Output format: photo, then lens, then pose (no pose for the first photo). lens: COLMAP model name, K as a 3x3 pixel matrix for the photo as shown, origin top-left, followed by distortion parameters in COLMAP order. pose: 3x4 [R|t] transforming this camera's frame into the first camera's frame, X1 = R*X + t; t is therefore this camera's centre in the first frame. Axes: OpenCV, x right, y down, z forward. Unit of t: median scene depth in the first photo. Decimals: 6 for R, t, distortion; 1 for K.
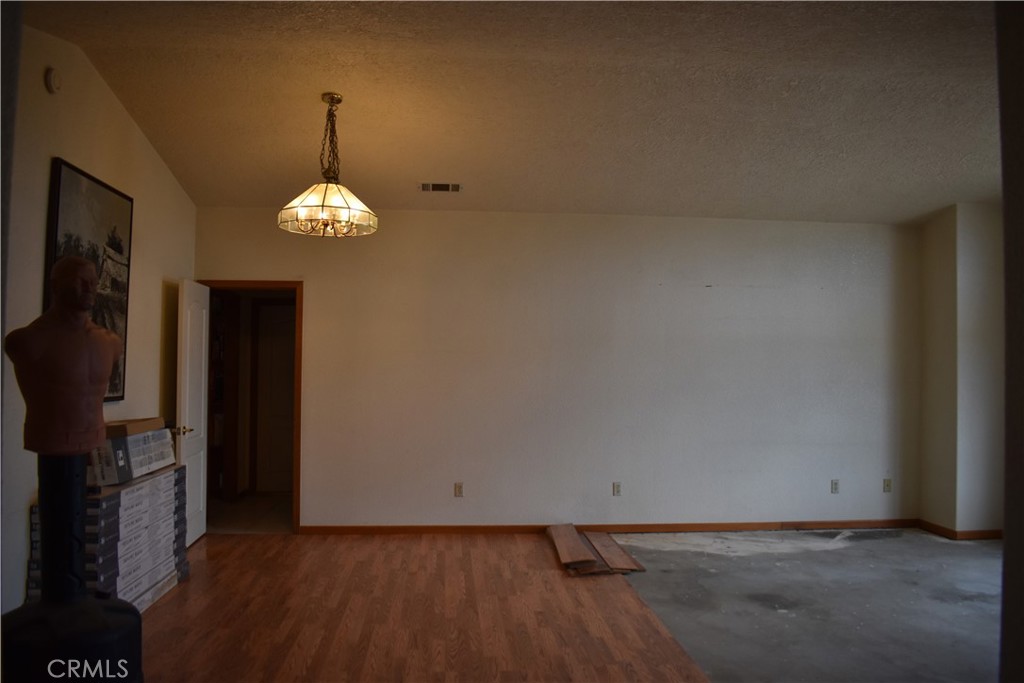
lens RADIAL K [[810.5, 0, 512.0], [0, 810.5, 341.5], [0, 0, 1]] dist [-0.093094, 0.009998]
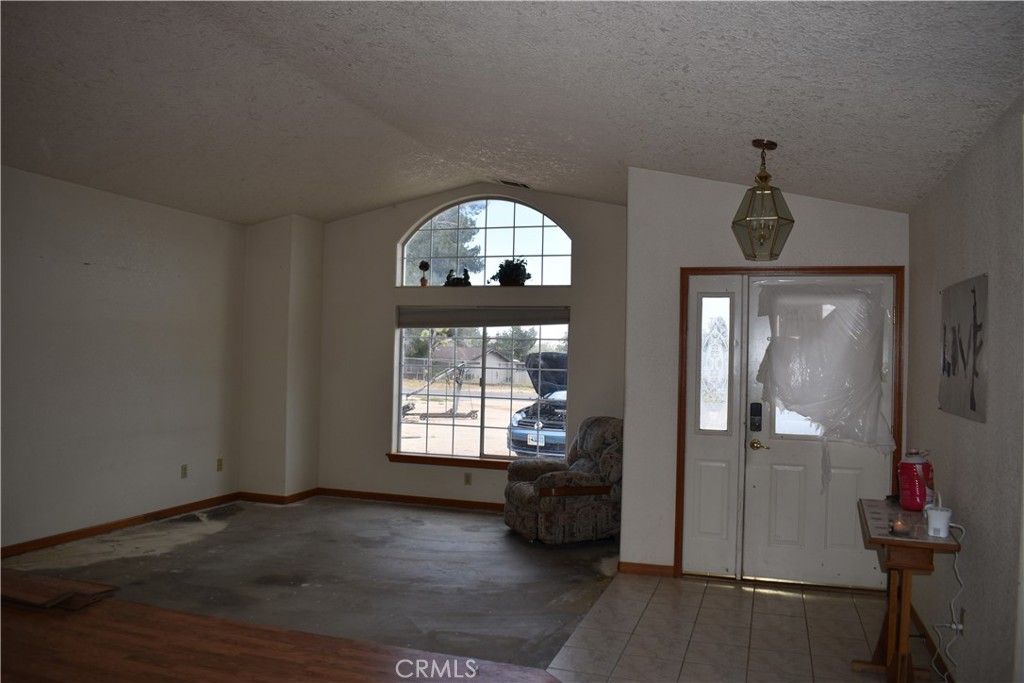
lens RADIAL K [[810.5, 0, 512.0], [0, 810.5, 341.5], [0, 0, 1]] dist [-0.093094, 0.009998]
pose [[0.381845, 0.012521, 0.924141, -0.405854], [-0.038942, 0.999238, 0.002552, -0.003003], [-0.923405, -0.036962, 0.382042, 0.246946]]
